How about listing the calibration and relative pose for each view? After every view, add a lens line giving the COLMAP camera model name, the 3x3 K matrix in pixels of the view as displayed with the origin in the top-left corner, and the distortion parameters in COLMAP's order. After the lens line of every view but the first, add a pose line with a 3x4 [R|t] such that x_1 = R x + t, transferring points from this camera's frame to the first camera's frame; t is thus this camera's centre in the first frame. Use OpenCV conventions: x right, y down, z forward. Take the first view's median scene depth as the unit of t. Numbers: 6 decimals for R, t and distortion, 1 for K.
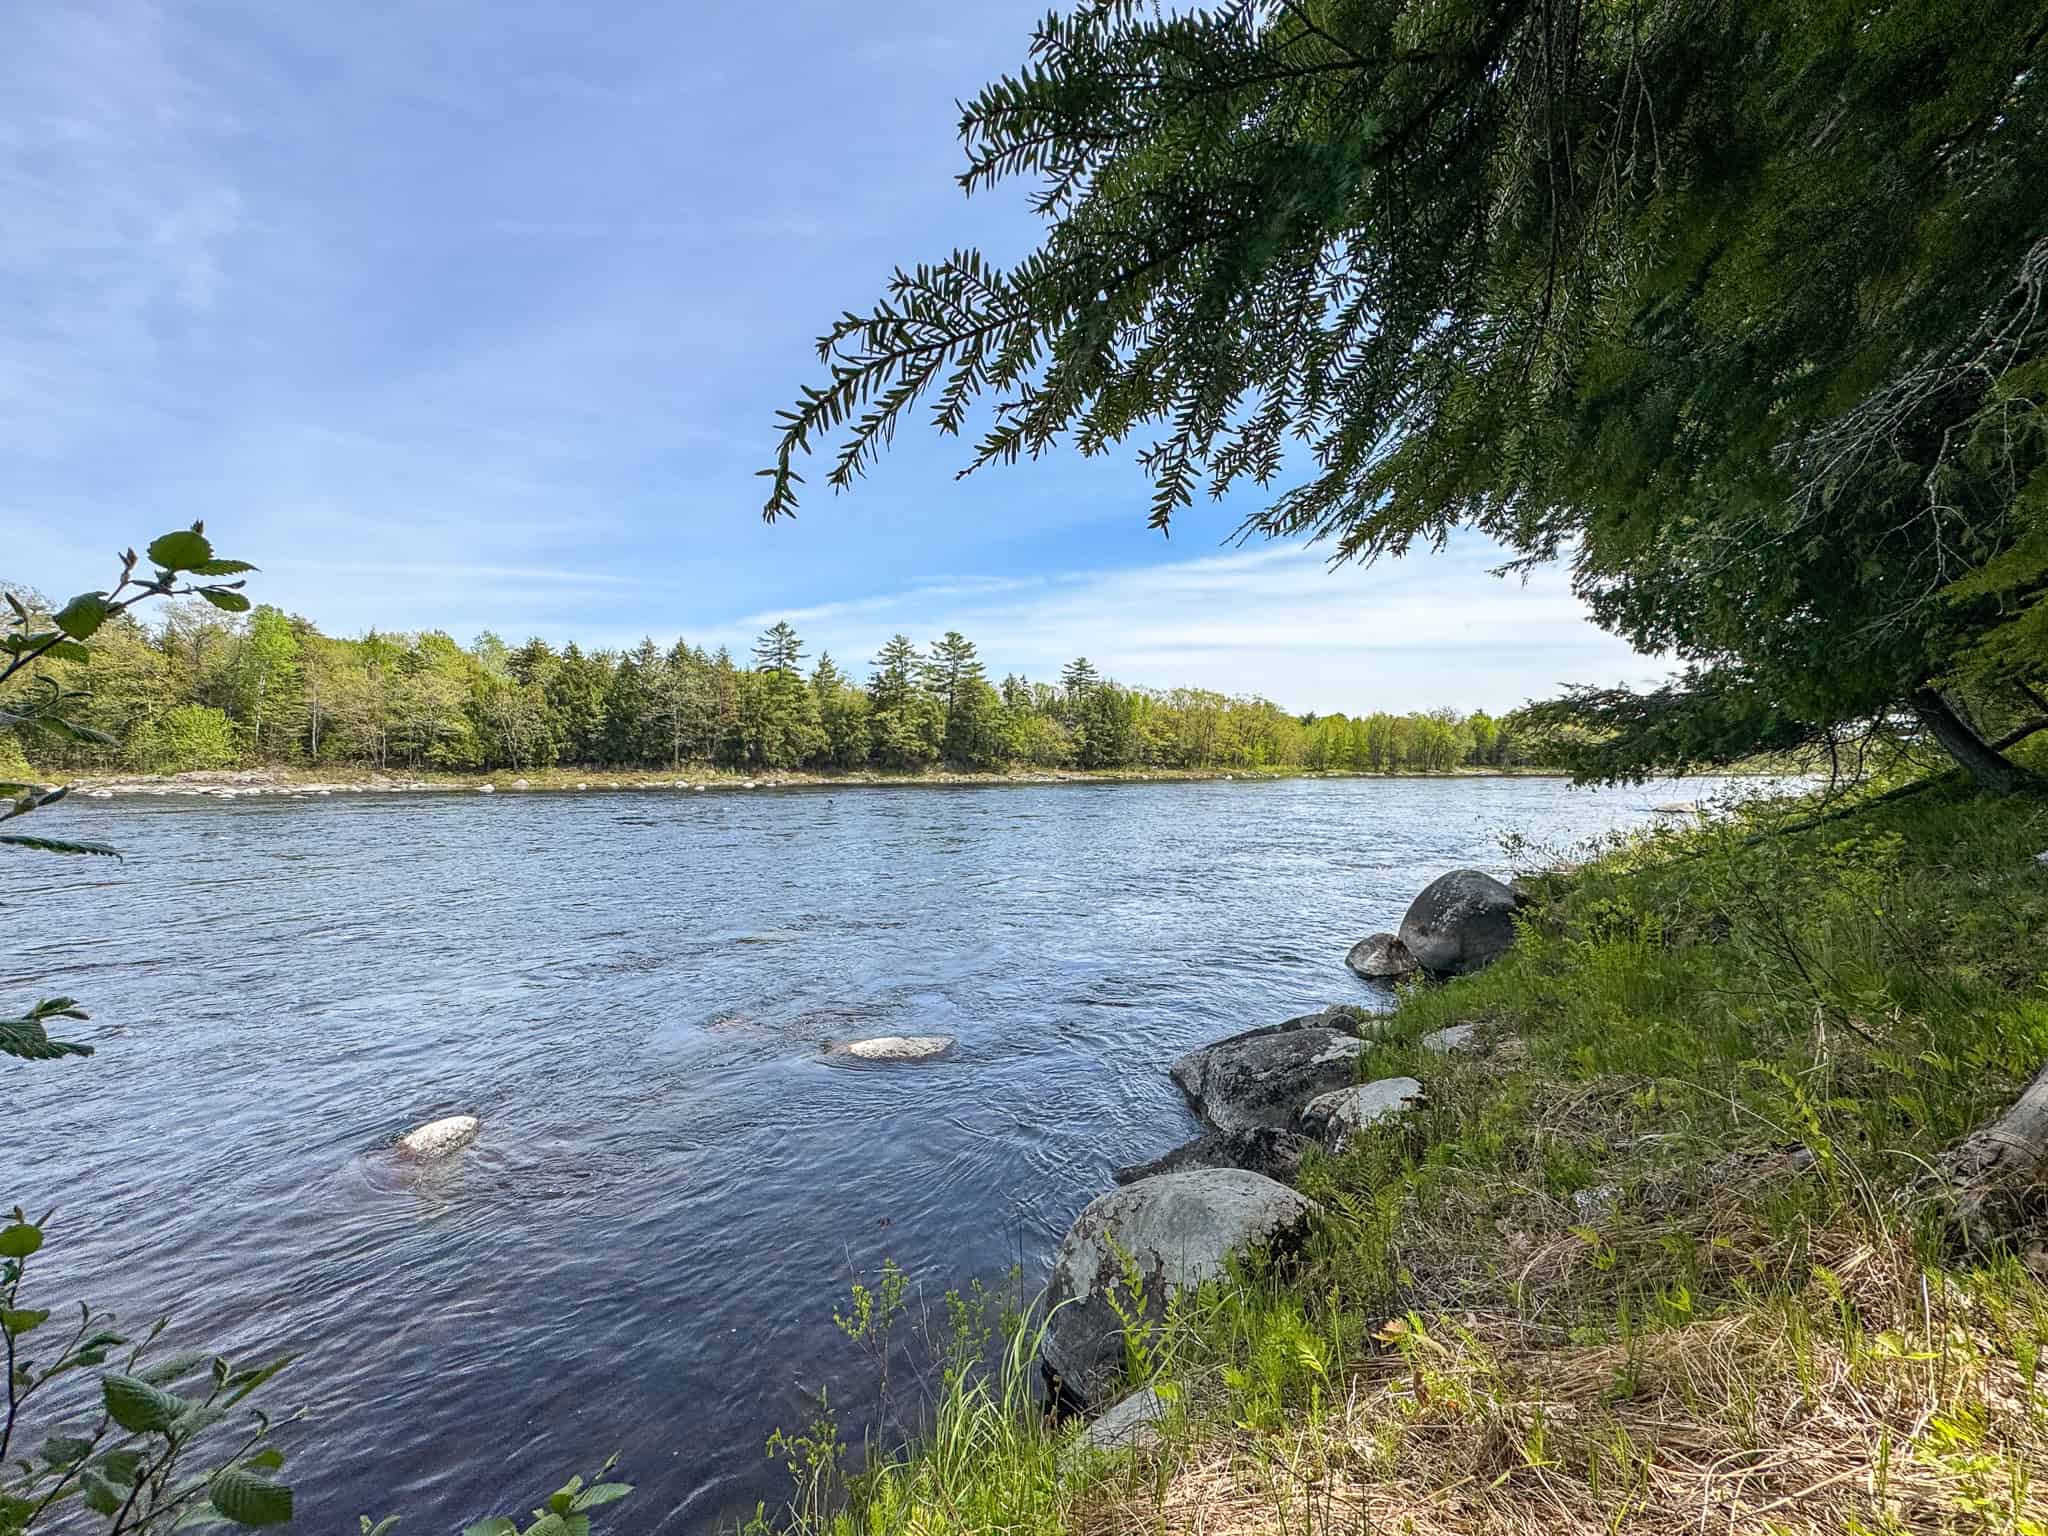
lens RADIAL K [[860.7, 0, 1024.0], [0, 860.7, 768.0], [0, 0, 1]] dist [-0.002247, -0.000075]
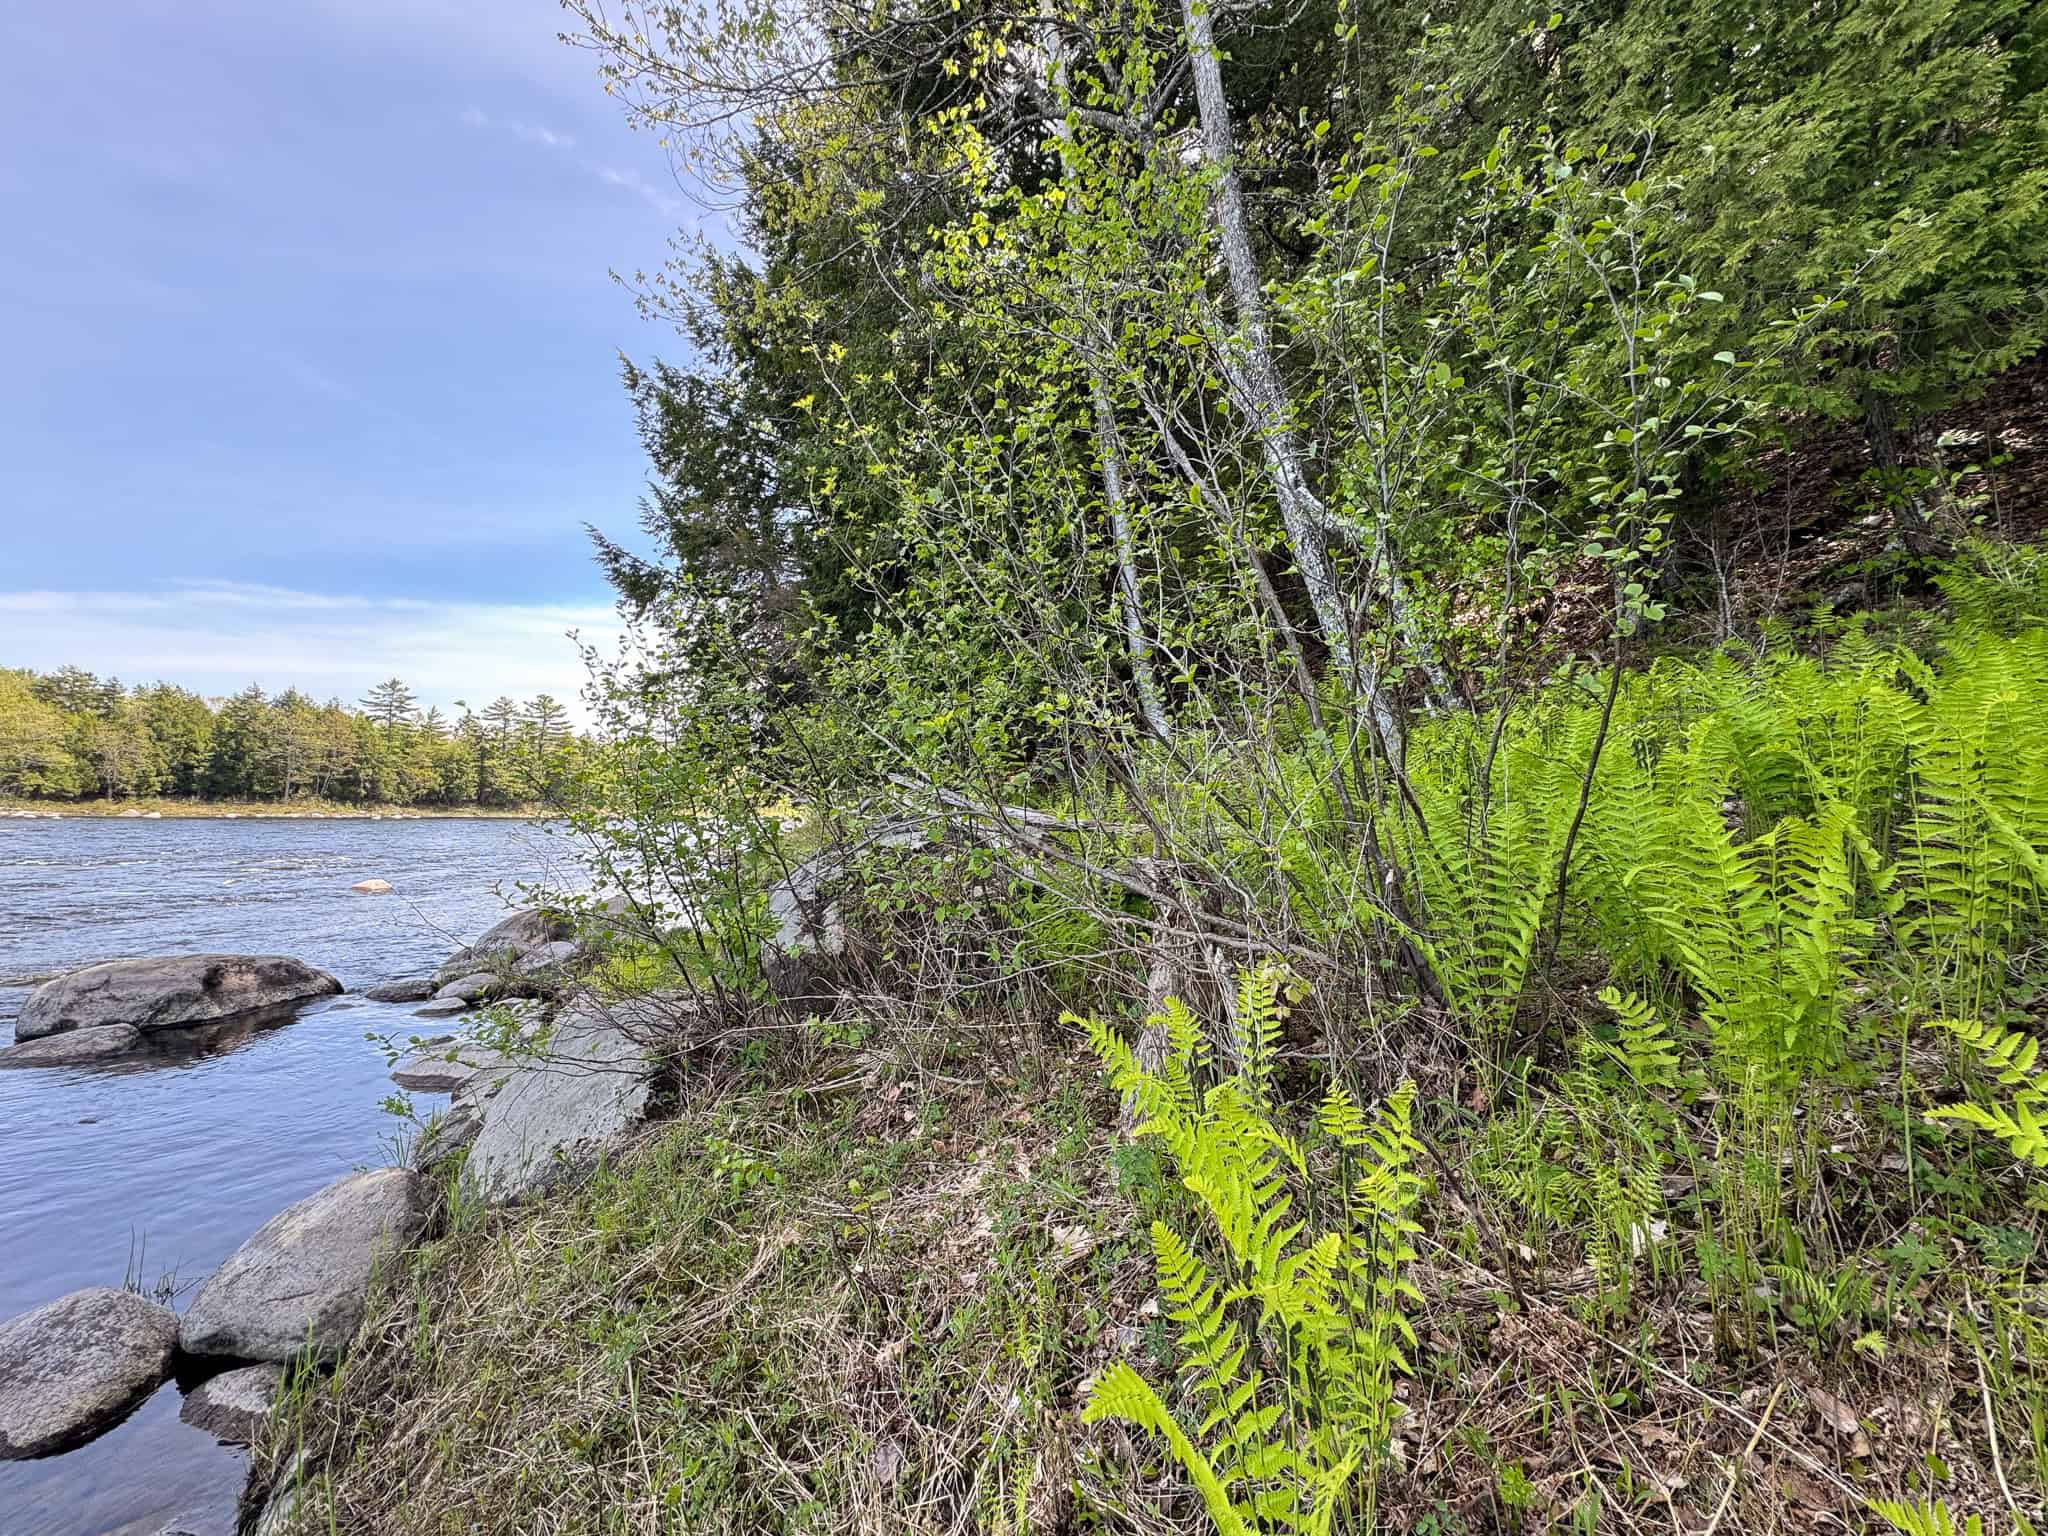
lens RADIAL K [[833.3, 0, 1038.1], [0, 833.3, 765.6], [0, 0, 1]] dist [-0.001617, -0.000563]
pose [[0.836595, 0.047079, 0.545796, -0.193217], [-0.016061, 0.997980, -0.061465, 0.004568], [-0.547587, 0.042656, 0.835661, -0.513698]]
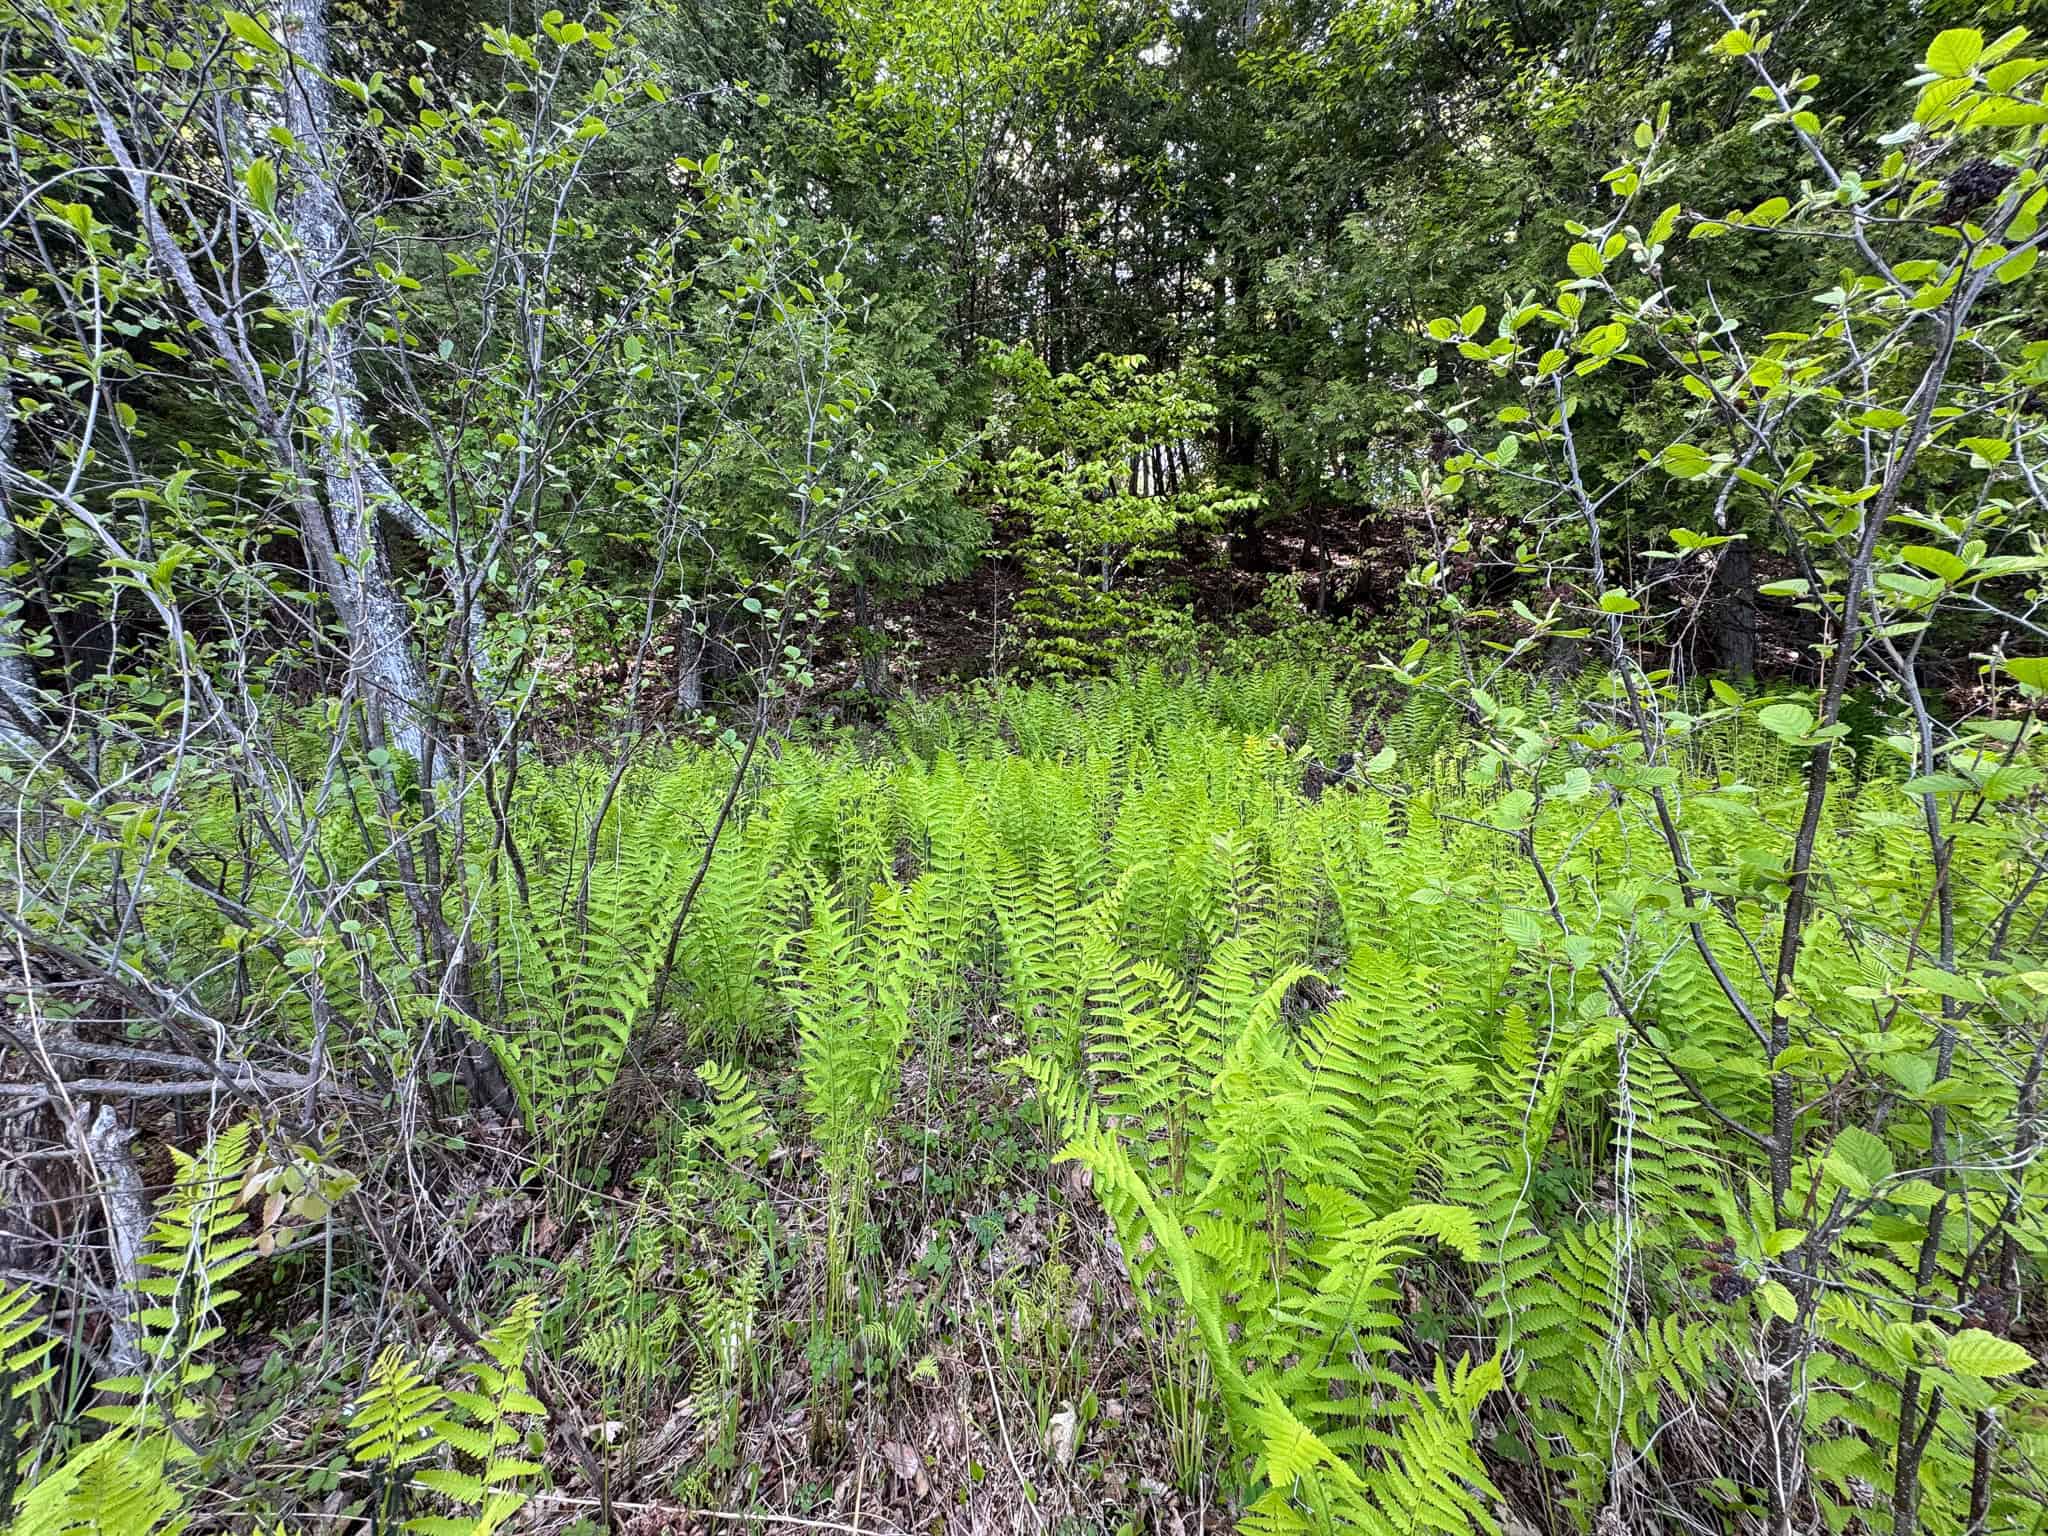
lens RADIAL K [[816.3, 0, 1025.5], [0, 816.3, 764.0], [0, 0, 1]] dist [0.002169, 0.000126]
pose [[-0.055763, 0.155049, 0.986332, -0.188138], [-0.021429, 0.987456, -0.156437, 0.004445], [-0.998214, -0.029859, -0.051741, -0.507733]]
